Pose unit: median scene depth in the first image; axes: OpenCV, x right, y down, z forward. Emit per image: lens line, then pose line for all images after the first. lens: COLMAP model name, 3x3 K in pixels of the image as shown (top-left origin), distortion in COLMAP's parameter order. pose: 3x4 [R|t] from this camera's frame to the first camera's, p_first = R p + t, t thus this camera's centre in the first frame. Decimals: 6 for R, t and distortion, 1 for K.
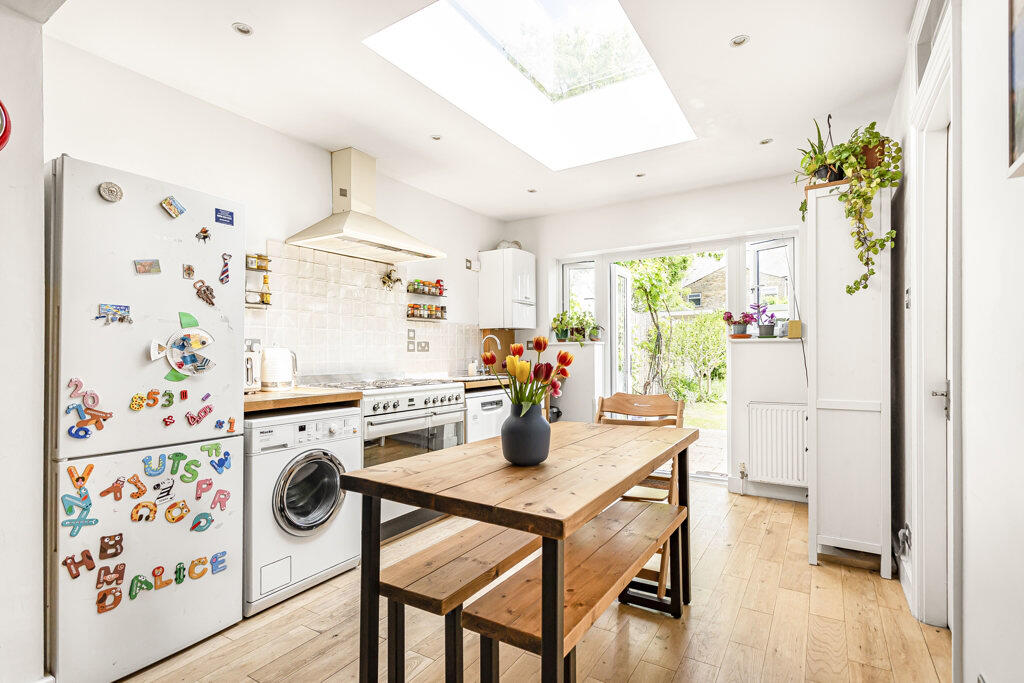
lens RADIAL K [[494.0, 0, 507.1], [0, 494.0, 361.5], [0, 0, 1]] dist [-0.000109, 0.000593]
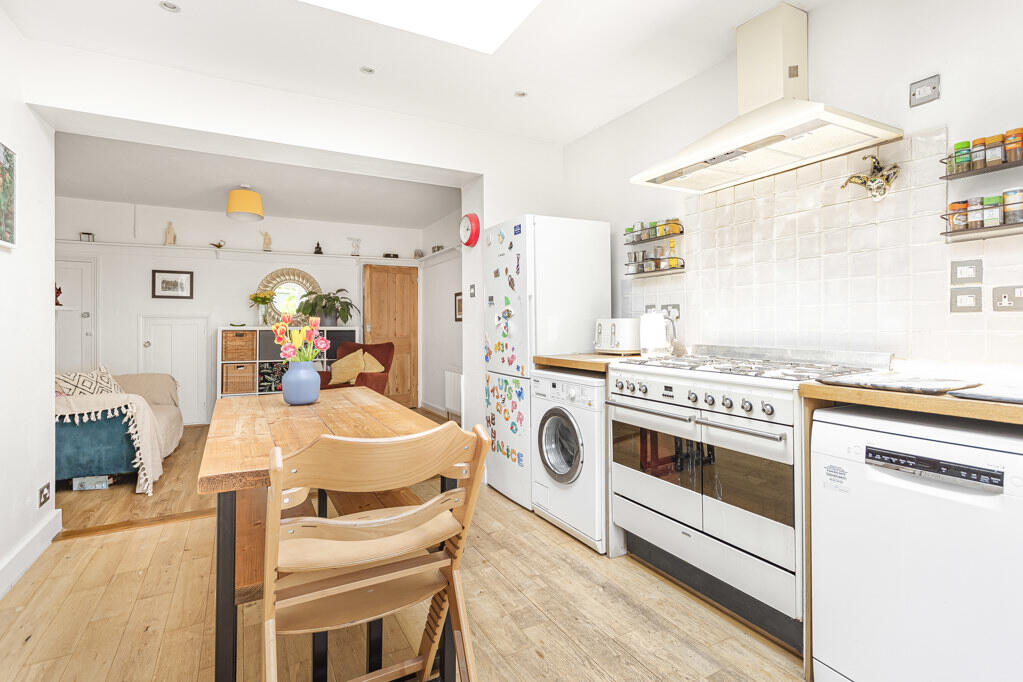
lens RADIAL K [[494.4, 0, 508.8], [0, 494.4, 325.2], [0, 0, 1]] dist [-0.000476, 0.000669]
pose [[-0.483855, 0.014414, -0.875030, 0.795839], [-0.002872, 0.999833, 0.018058, -0.031835], [0.875144, 0.011250, -0.483732, 1.803166]]
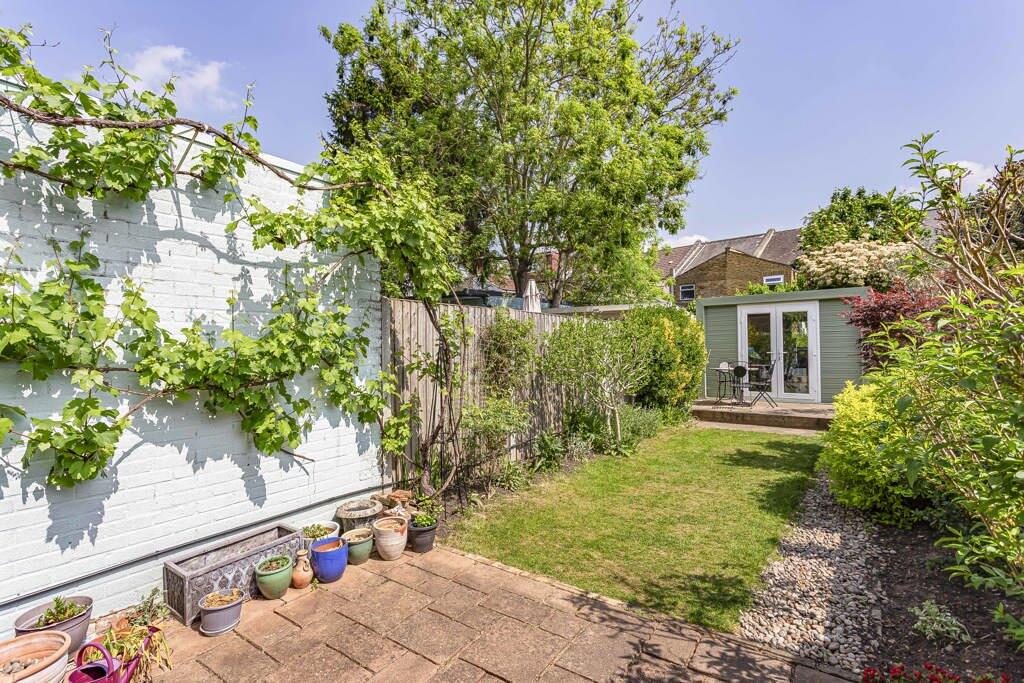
lens RADIAL K [[489.6, 0, 512.0], [0, 489.6, 341.5], [0, 0, 1]] dist [-0.001107, -0.000229]
pose [[0.999461, -0.000019, -0.032820, 1.708207], [-0.000952, 0.999562, -0.029577, -0.217320], [0.032806, 0.029592, 0.999024, 2.308783]]
